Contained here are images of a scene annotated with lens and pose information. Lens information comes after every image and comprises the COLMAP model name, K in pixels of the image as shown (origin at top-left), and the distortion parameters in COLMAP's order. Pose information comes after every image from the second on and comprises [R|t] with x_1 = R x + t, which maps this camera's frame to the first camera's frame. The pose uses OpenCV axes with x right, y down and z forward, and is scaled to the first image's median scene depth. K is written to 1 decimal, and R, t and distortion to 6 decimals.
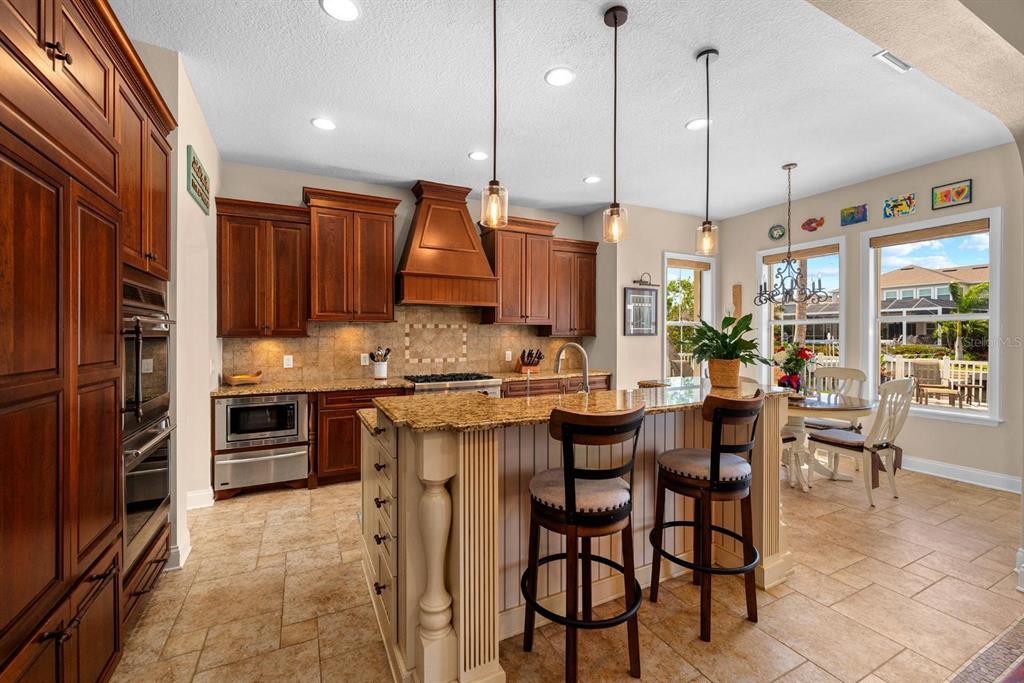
lens RADIAL K [[417.3, 0, 509.4], [0, 417.3, 336.0], [0, 0, 1]] dist [-0.000237, -0.000145]
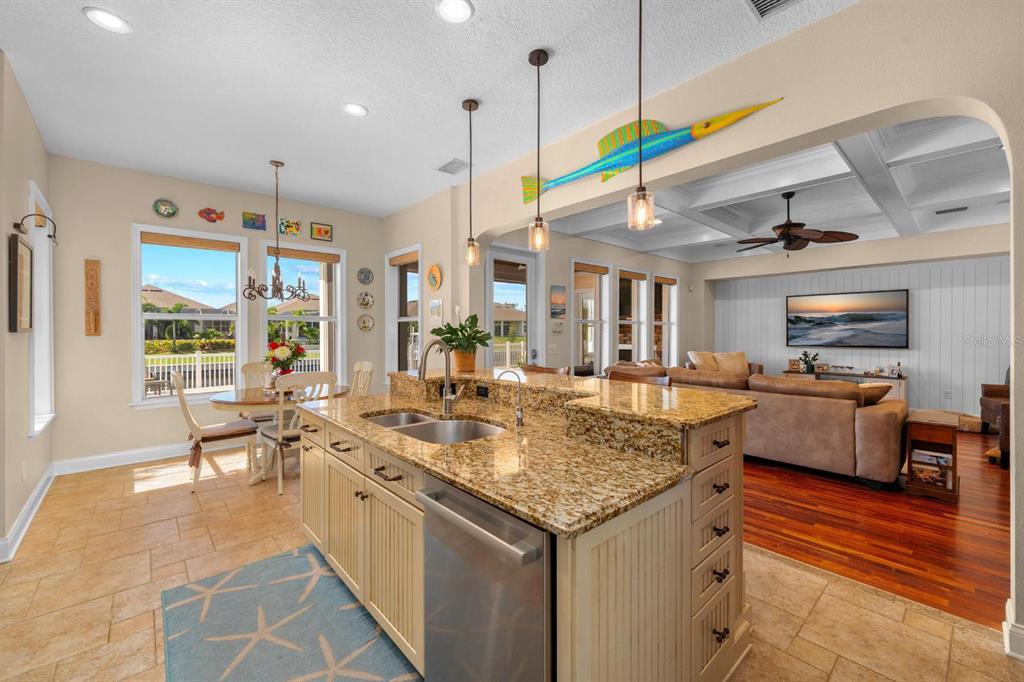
lens RADIAL K [[417.3, 0, 509.4], [0, 417.3, 335.5], [0, 0, 1]] dist [-0.000237, -0.000145]
pose [[-0.261733, -0.008350, 0.965104, -0.391609], [0.005669, 0.999932, 0.010188, 0.000536], [-0.965124, 0.008138, -0.261668, 0.634701]]
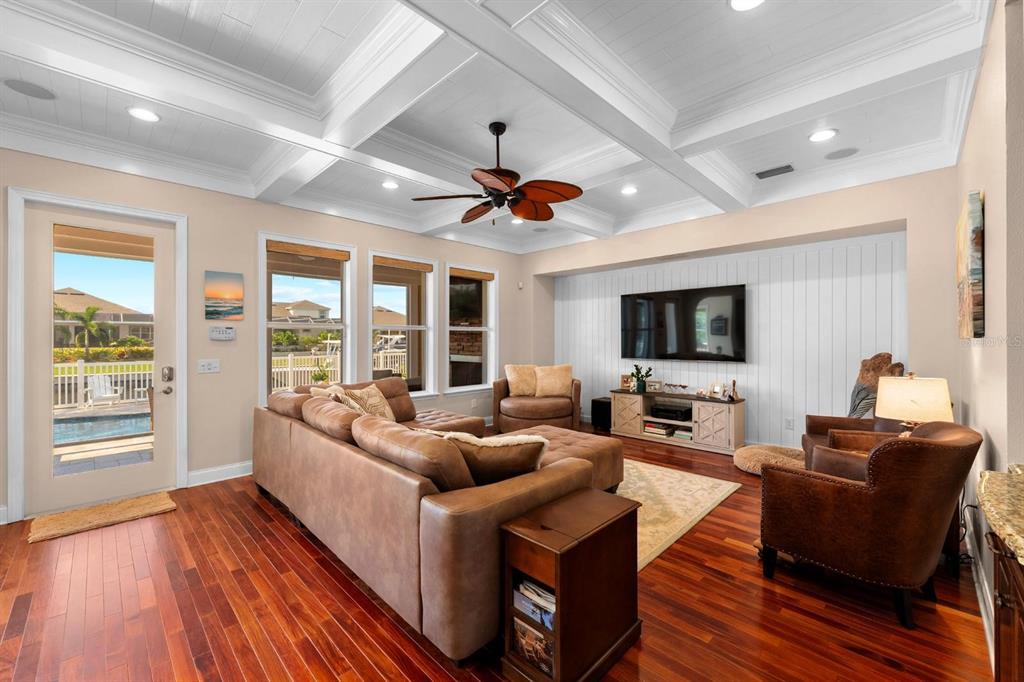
lens RADIAL K [[417.3, 0, 509.4], [0, 417.3, 335.5], [0, 0, 1]] dist [-0.000237, -0.000145]
pose [[-0.314798, 0.007230, 0.949131, -0.361216], [0.004970, 0.999970, -0.005969, 0.000747], [-0.949146, 0.002839, -0.314824, 0.508320]]
